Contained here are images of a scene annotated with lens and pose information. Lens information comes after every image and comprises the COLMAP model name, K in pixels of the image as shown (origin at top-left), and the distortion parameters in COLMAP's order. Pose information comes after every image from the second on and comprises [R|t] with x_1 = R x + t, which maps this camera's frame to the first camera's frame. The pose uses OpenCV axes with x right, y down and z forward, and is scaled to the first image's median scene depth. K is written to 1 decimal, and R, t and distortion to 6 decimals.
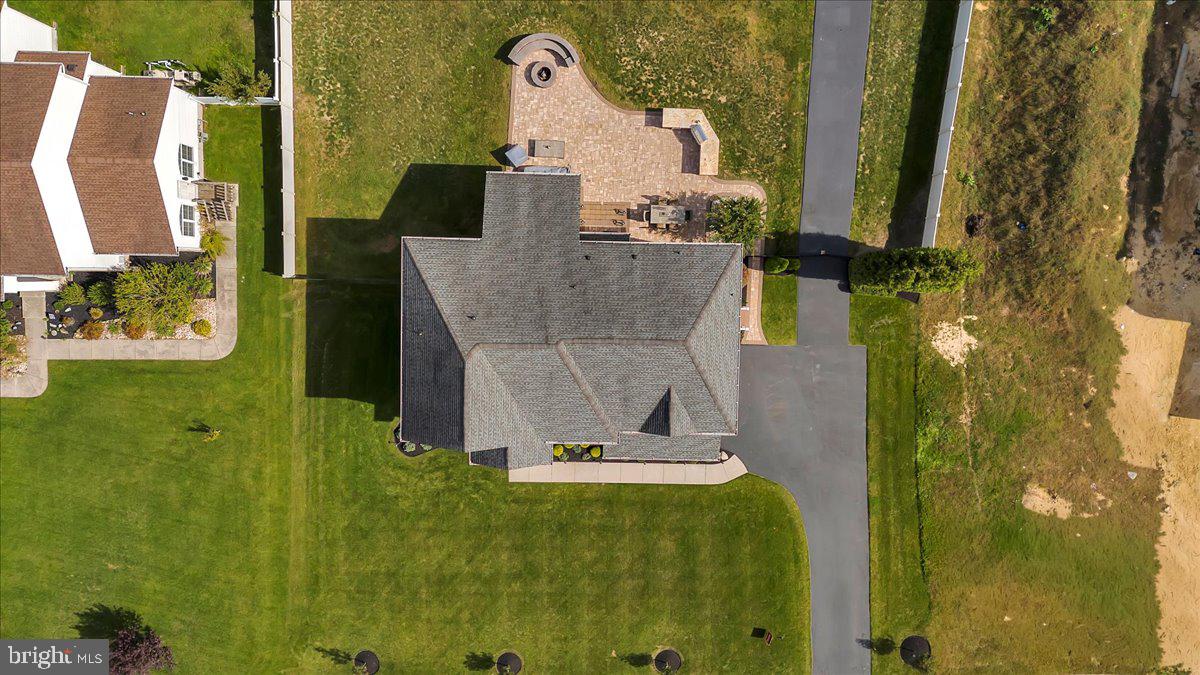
lens RADIAL K [[899.4, 0, 600.0], [0, 899.4, 337.5], [0, 0, 1]] dist [0.077594, -0.094812]
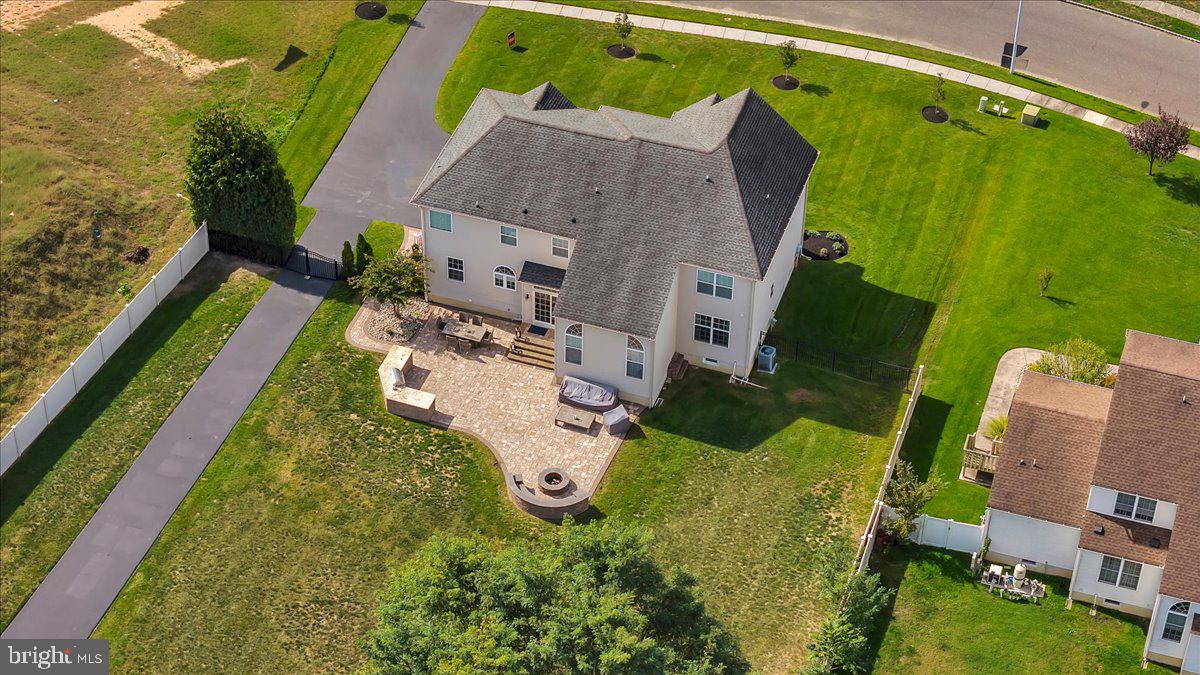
lens RADIAL K [[2433.1, 0, 600.0], [0, 2433.1, 337.5], [0, 0, 1]] dist [-0.225503, 0.103316]
pose [[-0.954710, -0.219747, 0.200601, -0.497176], [0.297261, -0.675290, 0.674996, -1.621079], [-0.012865, 0.704056, 0.710028, -0.600530]]
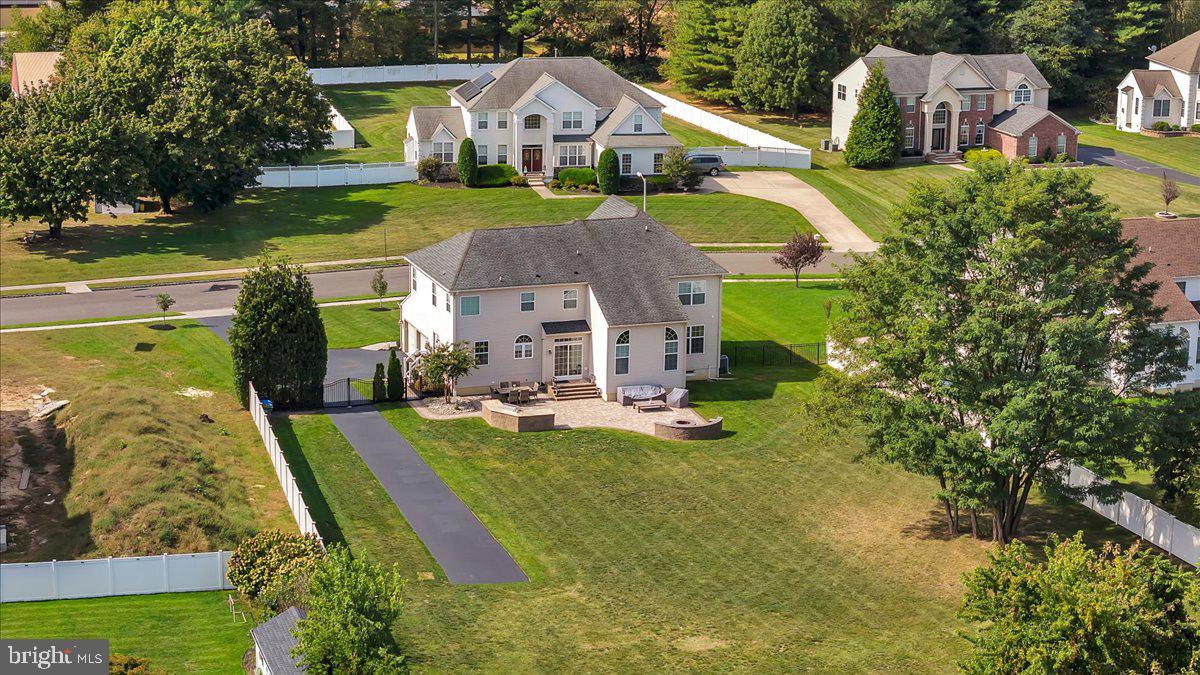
lens RADIAL K [[2433.1, 0, 600.0], [0, 2433.1, 337.5], [0, 0, 1]] dist [-0.225503, 0.103316]
pose [[-0.930864, 0.055370, -0.361147, 0.951105], [-0.361370, -0.285336, 0.887691, -2.519006], [-0.053897, 0.956827, 0.285618, 0.176028]]
